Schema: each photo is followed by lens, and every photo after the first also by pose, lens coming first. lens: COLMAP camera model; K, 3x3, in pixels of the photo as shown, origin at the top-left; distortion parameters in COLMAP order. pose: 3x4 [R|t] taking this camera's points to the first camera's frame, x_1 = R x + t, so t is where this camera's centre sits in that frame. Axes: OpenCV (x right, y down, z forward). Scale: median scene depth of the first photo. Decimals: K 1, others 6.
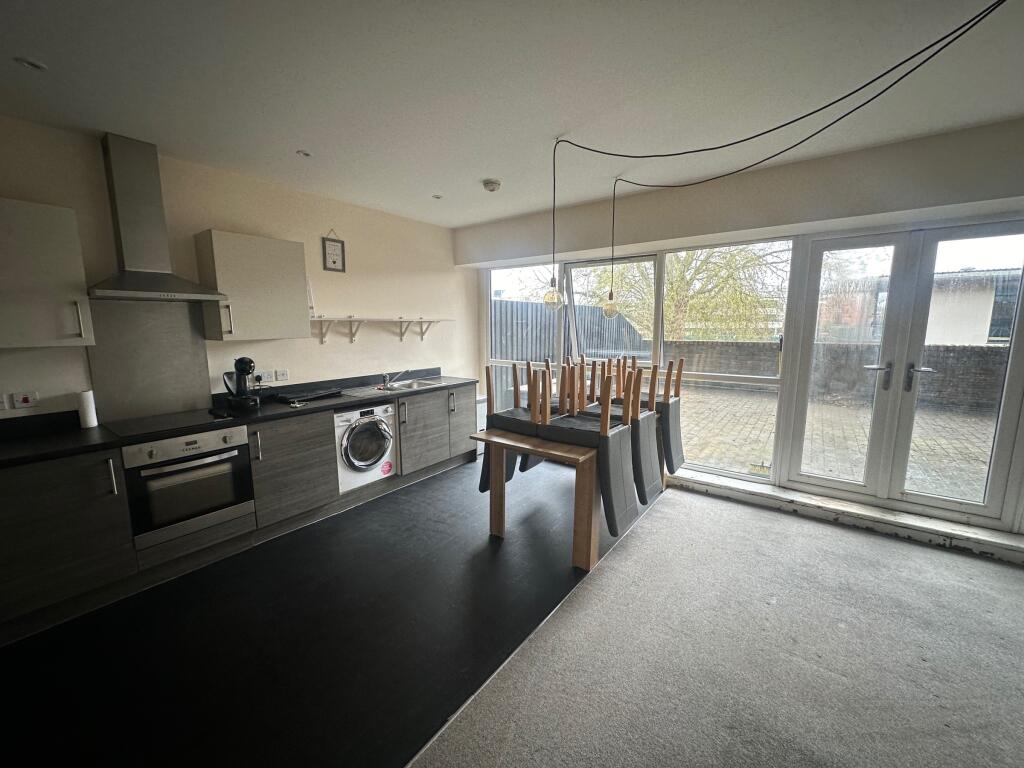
lens RADIAL K [[406.8, 0, 511.2], [0, 406.8, 383.3], [0, 0, 1]] dist [-0.003420, 0.000699]
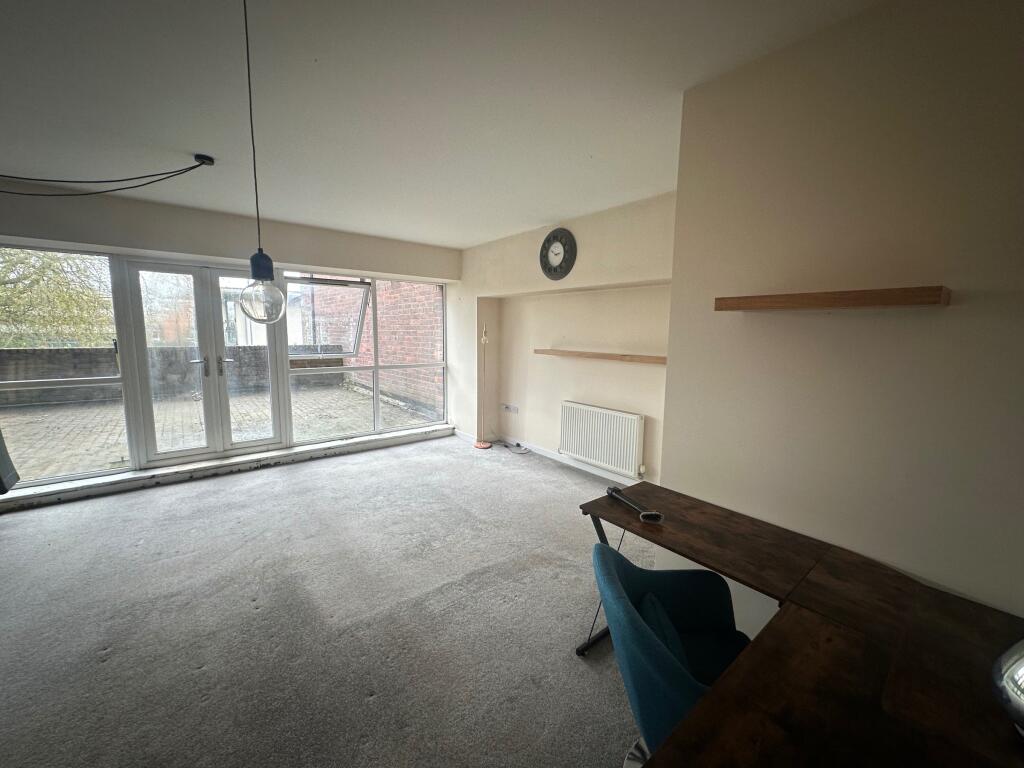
lens RADIAL K [[406.8, 0, 511.2], [0, 406.8, 383.3], [0, 0, 1]] dist [-0.003420, 0.000699]
pose [[0.246194, -0.116197, 0.962230, -0.165901], [0.127269, 0.988067, 0.086754, 0.045346], [-0.960828, 0.101104, 0.258045, -0.342855]]
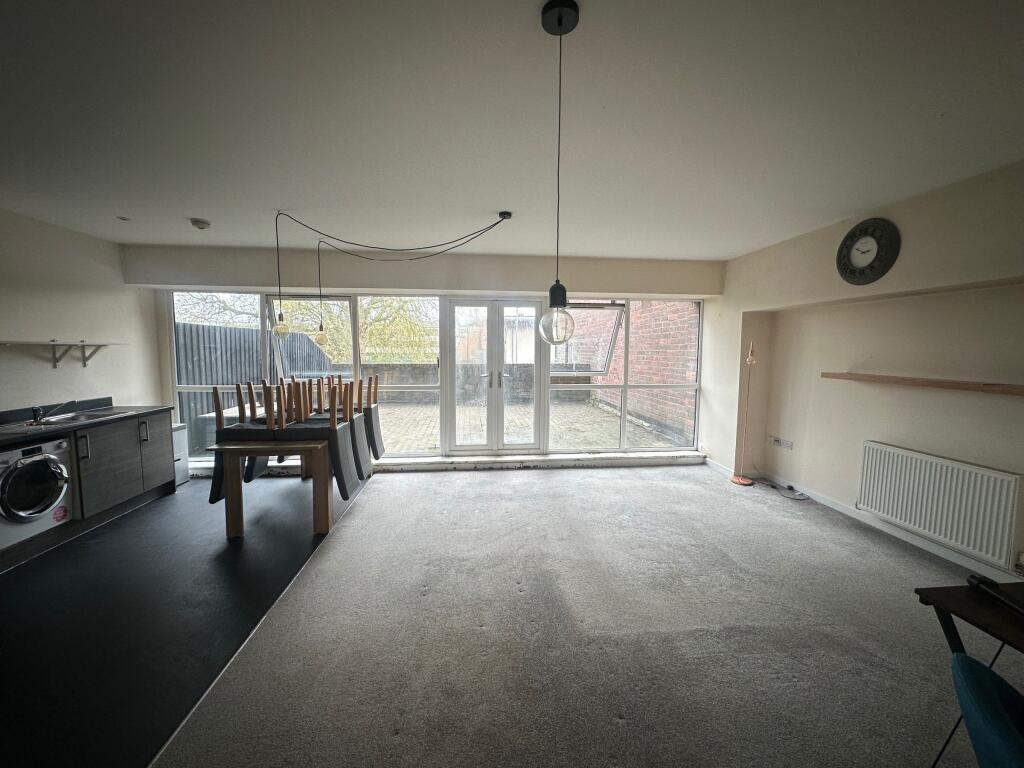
lens RADIAL K [[406.8, 0, 511.2], [0, 406.8, 383.3], [0, 0, 1]] dist [-0.003420, 0.000699]
pose [[0.733555, -0.049788, 0.677804, -0.183335], [0.089838, 0.995665, -0.024090, 0.041290], [-0.673667, 0.078564, 0.734848, -0.315555]]
